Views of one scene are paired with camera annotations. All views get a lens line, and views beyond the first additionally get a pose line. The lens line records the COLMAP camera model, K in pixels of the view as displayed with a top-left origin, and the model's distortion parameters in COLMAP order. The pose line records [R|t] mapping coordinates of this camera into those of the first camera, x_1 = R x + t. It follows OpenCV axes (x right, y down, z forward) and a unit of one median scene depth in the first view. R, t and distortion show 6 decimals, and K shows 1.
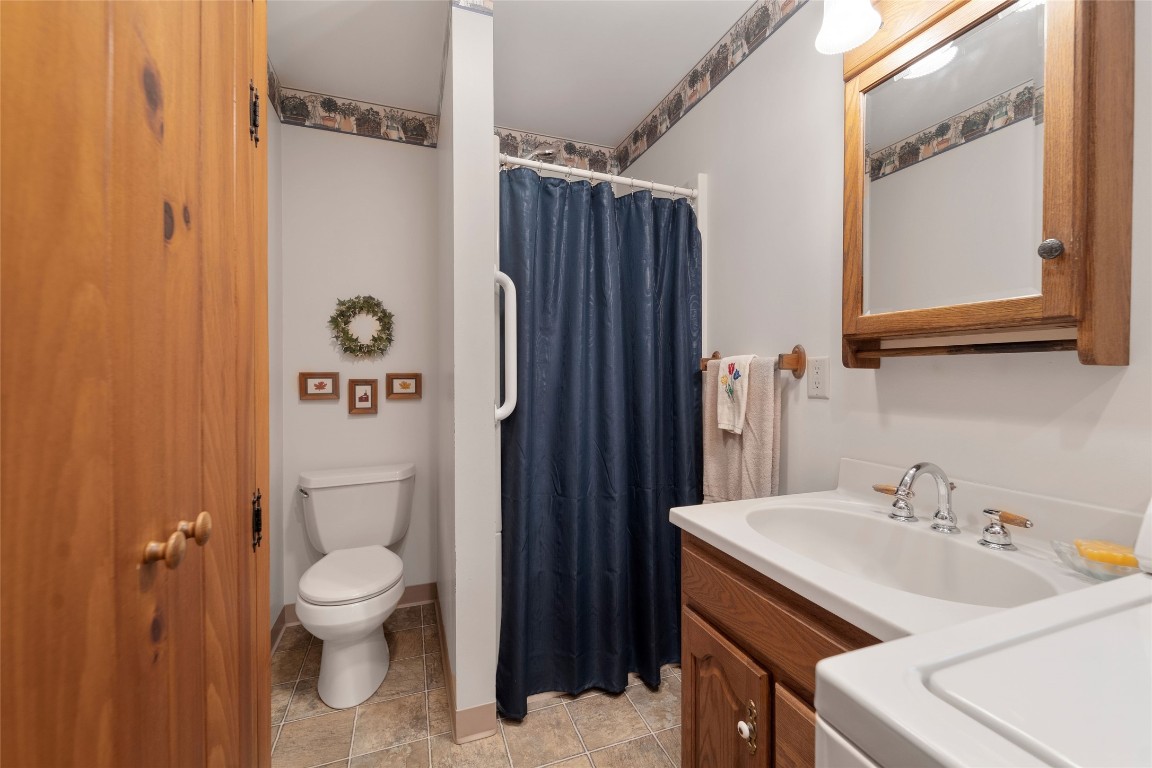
lens RADIAL K [[471.2, 0, 573.3], [0, 471.2, 377.0], [0, 0, 1]] dist [0.005433, -0.002838]
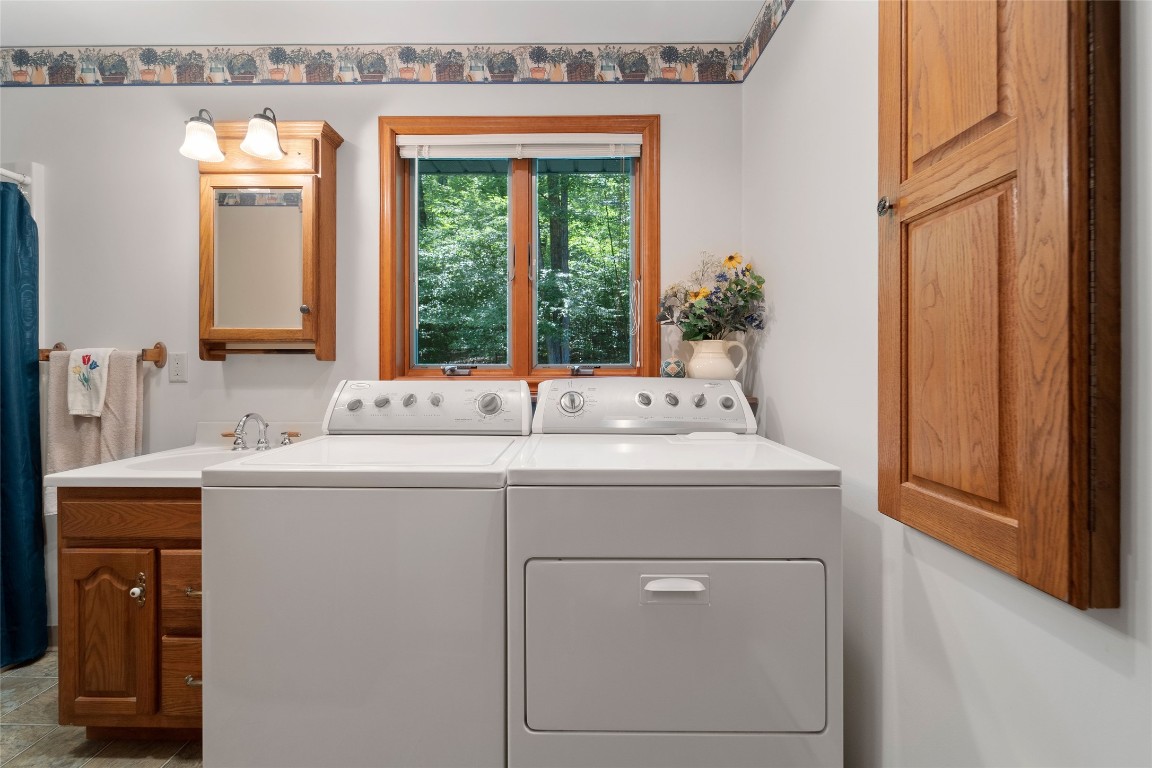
lens RADIAL K [[471.2, 0, 580.7], [0, 471.2, 367.4], [0, 0, 1]] dist [0.005433, -0.002838]
pose [[0.343626, -0.003630, 0.939100, -0.326906], [0.005277, 0.999984, 0.001935, 0.004831], [-0.939092, 0.004291, 0.343639, -0.505980]]
